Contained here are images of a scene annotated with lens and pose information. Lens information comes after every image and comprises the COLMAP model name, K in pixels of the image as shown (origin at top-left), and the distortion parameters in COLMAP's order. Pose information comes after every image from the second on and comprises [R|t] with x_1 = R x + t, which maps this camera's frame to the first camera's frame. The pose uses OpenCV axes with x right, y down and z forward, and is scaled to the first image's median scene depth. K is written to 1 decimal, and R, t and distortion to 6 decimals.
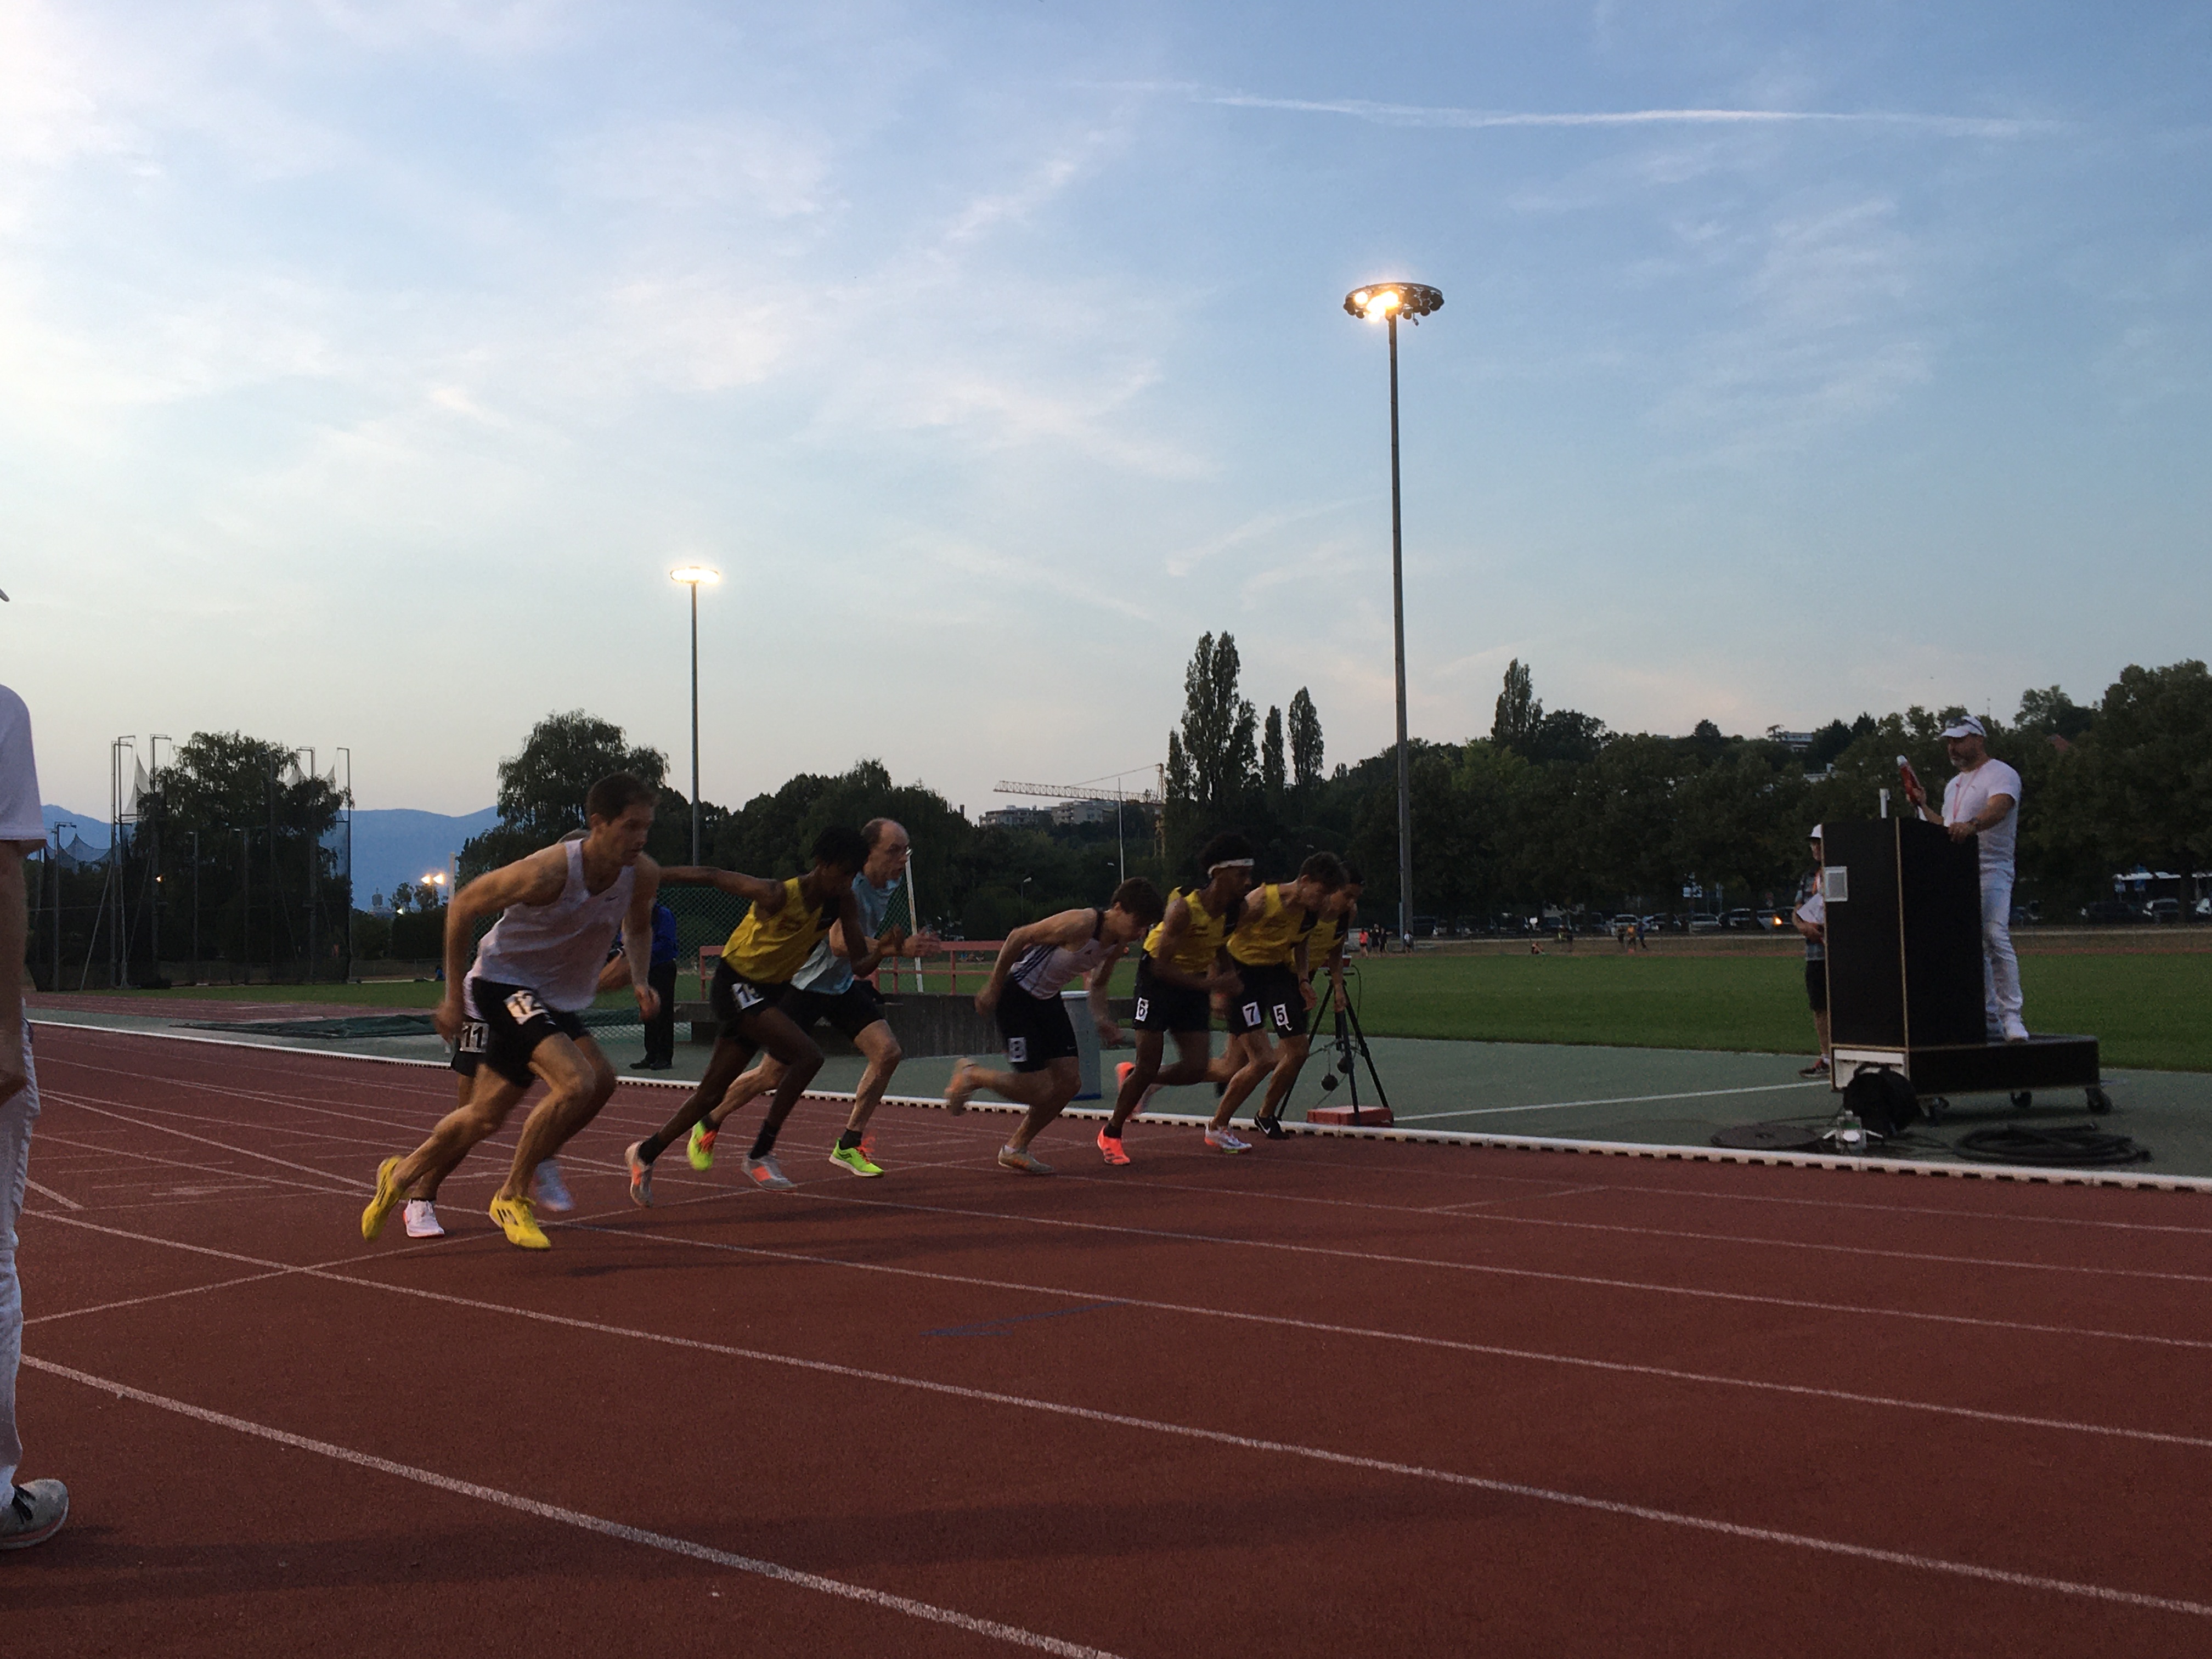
lens RADIAL K [[2351.2, 0, 1119.7], [0, 2351.2, 815.1], [0, 0, 1]] dist [0.059313, 0.000000]
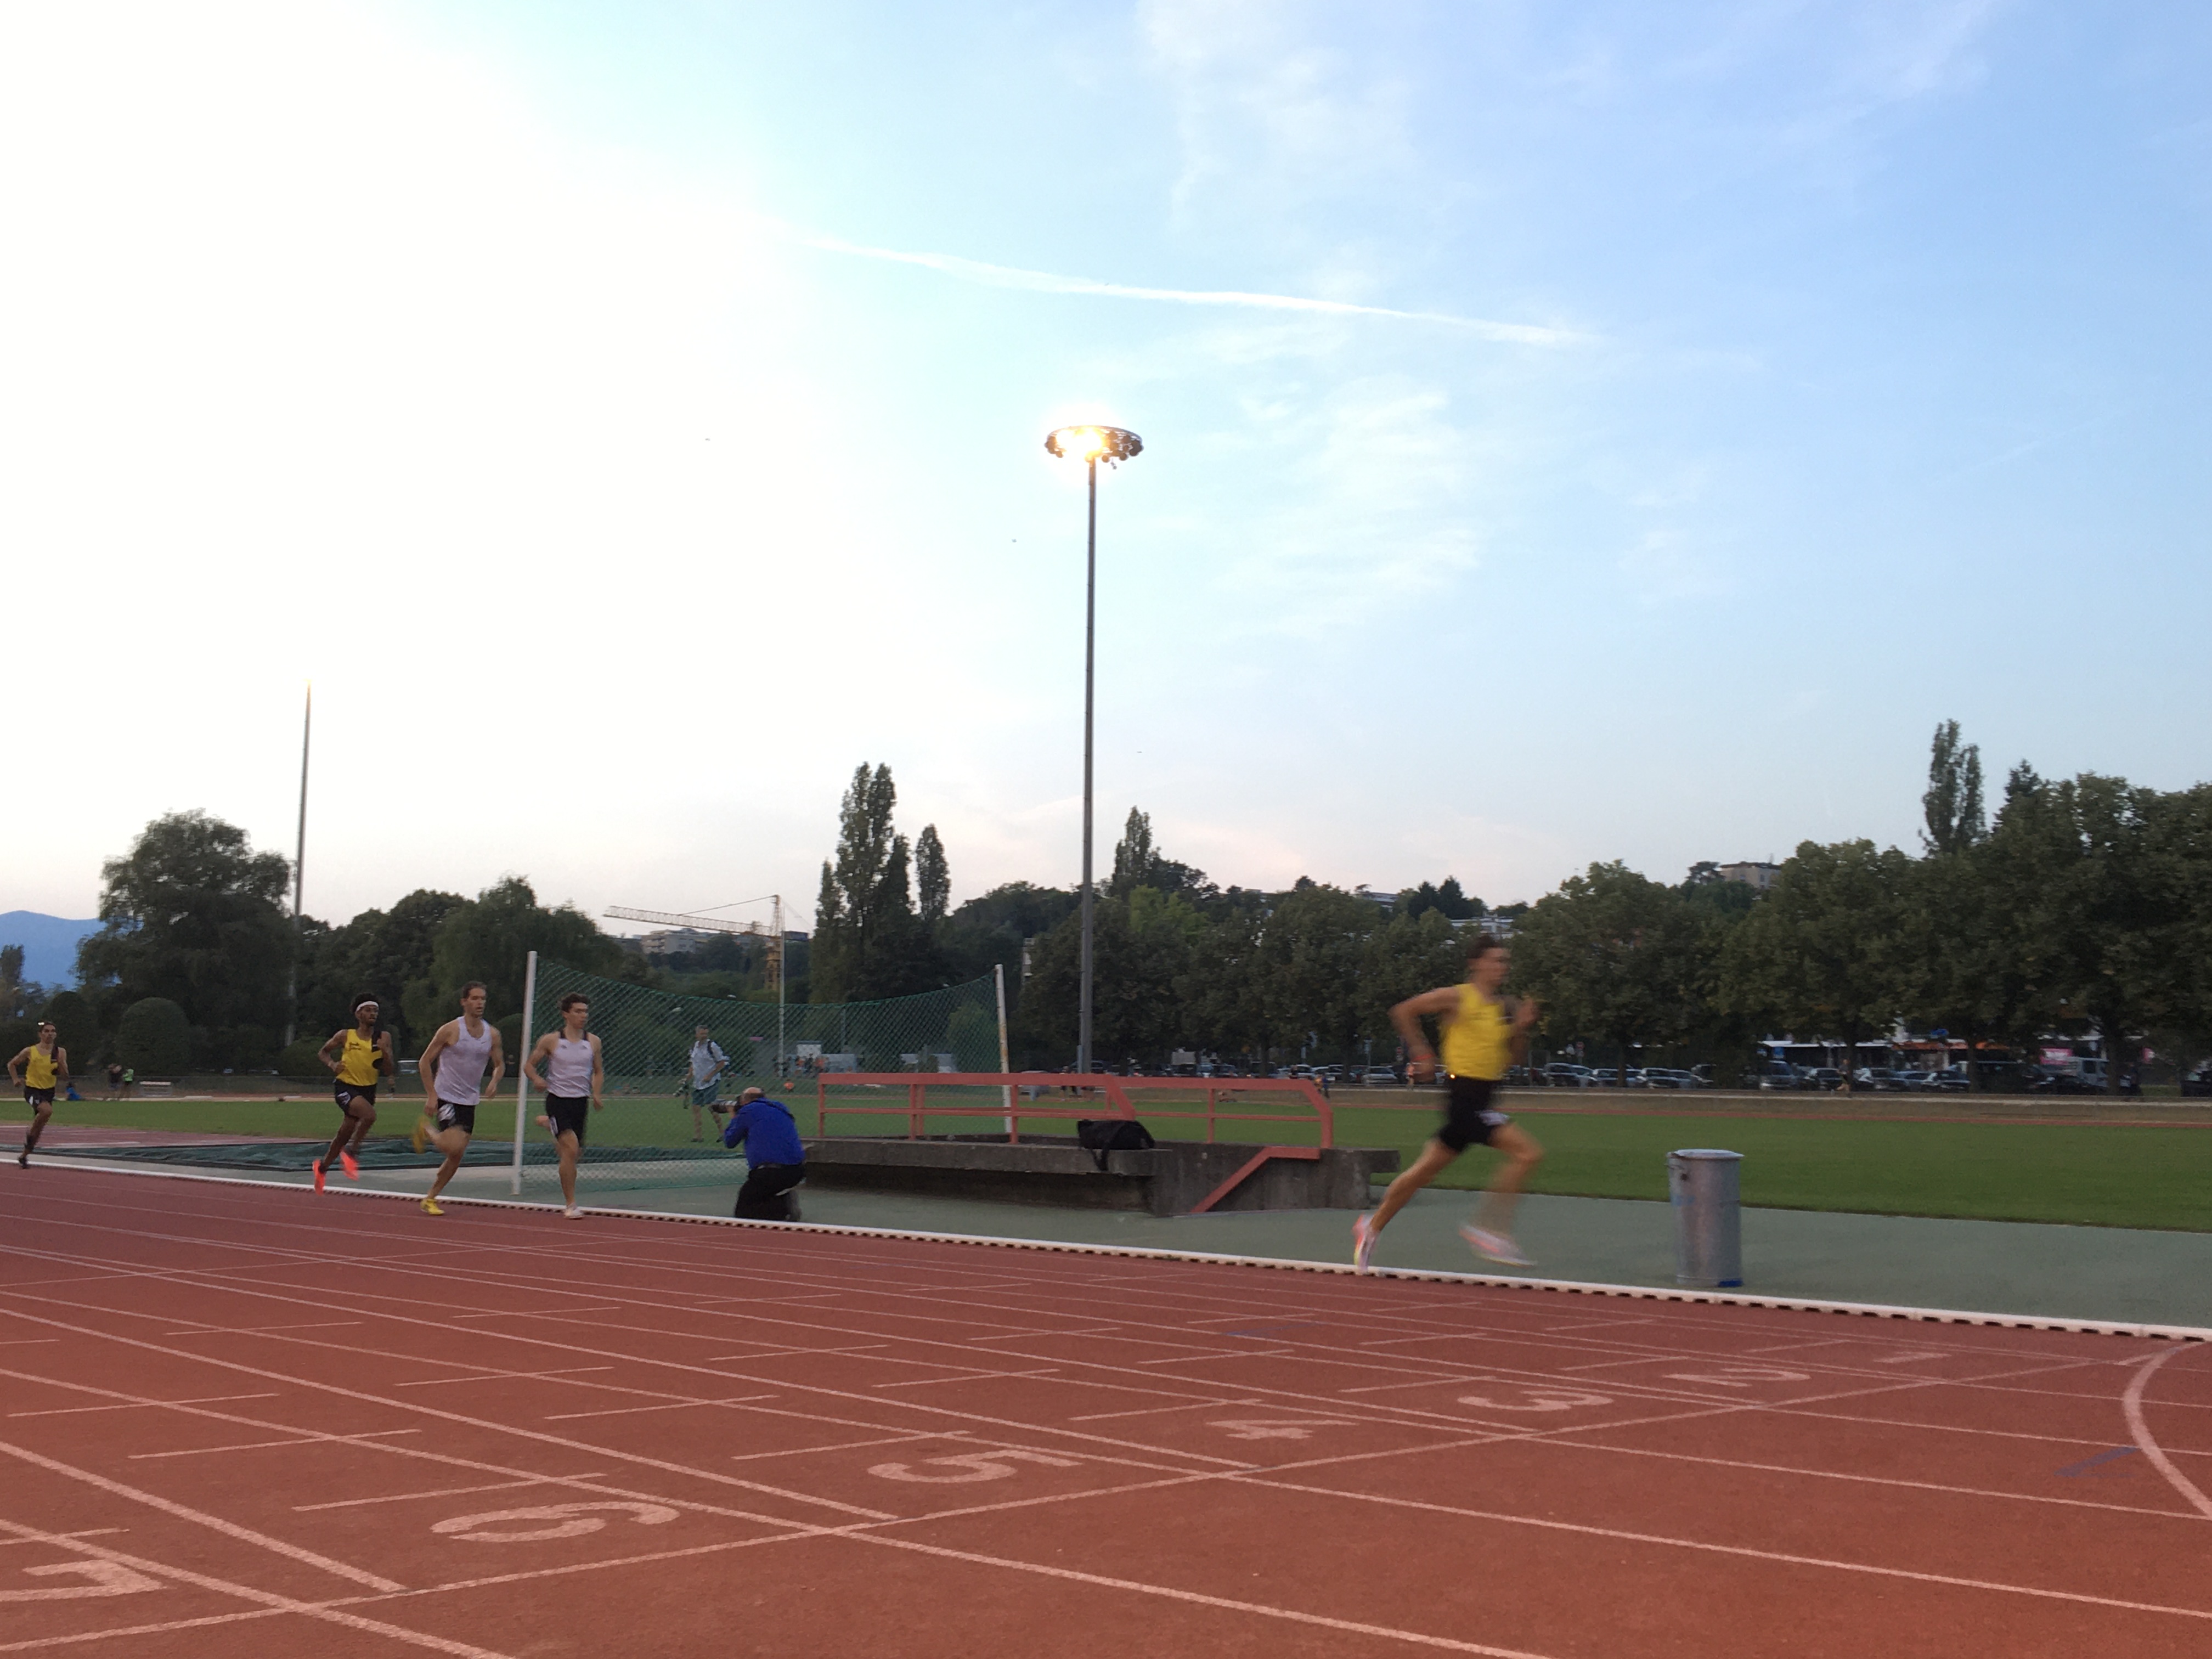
lens RADIAL K [[2351.2, 0, 1096.5], [0, 2351.2, 826.8], [0, 0, 1]] dist [0.059313, 0.000000]
pose [[0.983324, 0.049180, 0.175088, -0.045330], [-0.039576, 0.997536, -0.057929, 0.002408], [-0.177506, 0.050033, 0.982847, 0.021927]]
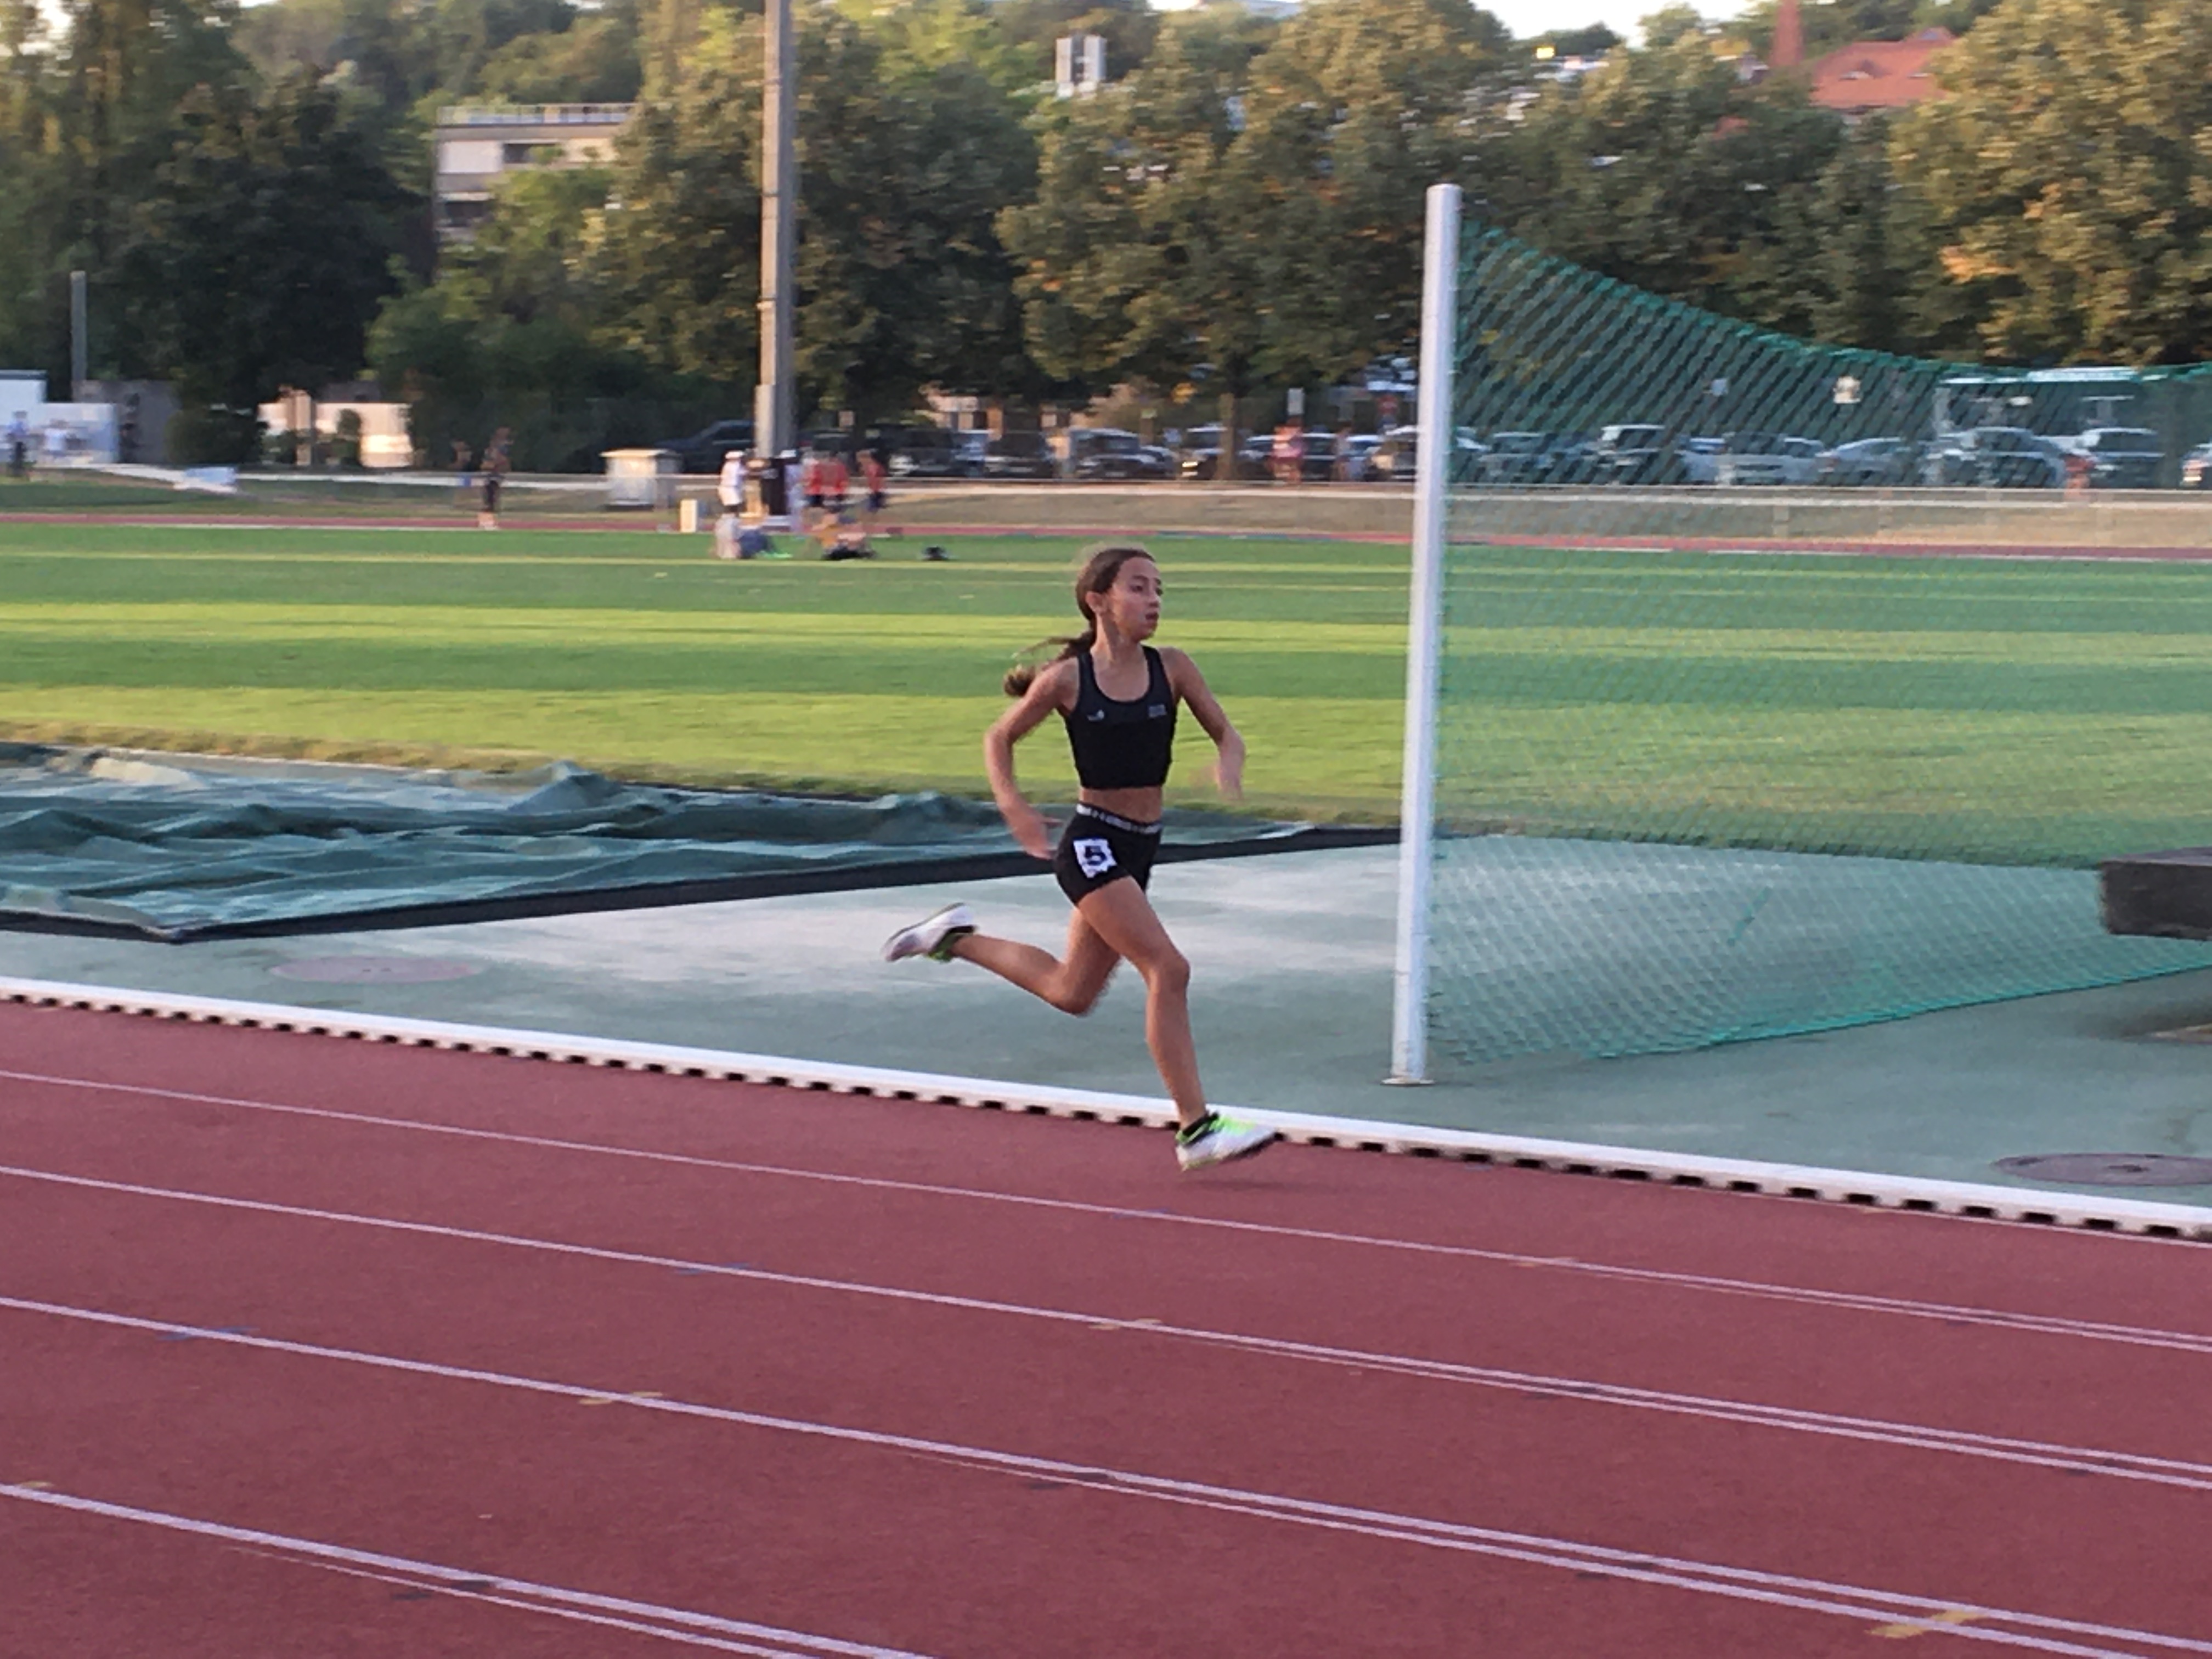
lens RADIAL K [[5674.0, 0, 1088.0], [0, 5674.0, 821.3], [0, 0, 1]] dist [0.070606, 0.000000]
pose [[0.959397, 0.009109, 0.281914, -0.080771], [-0.041722, 0.993067, 0.109900, 0.003344], [-0.278958, -0.117199, 0.953125, 0.077735]]
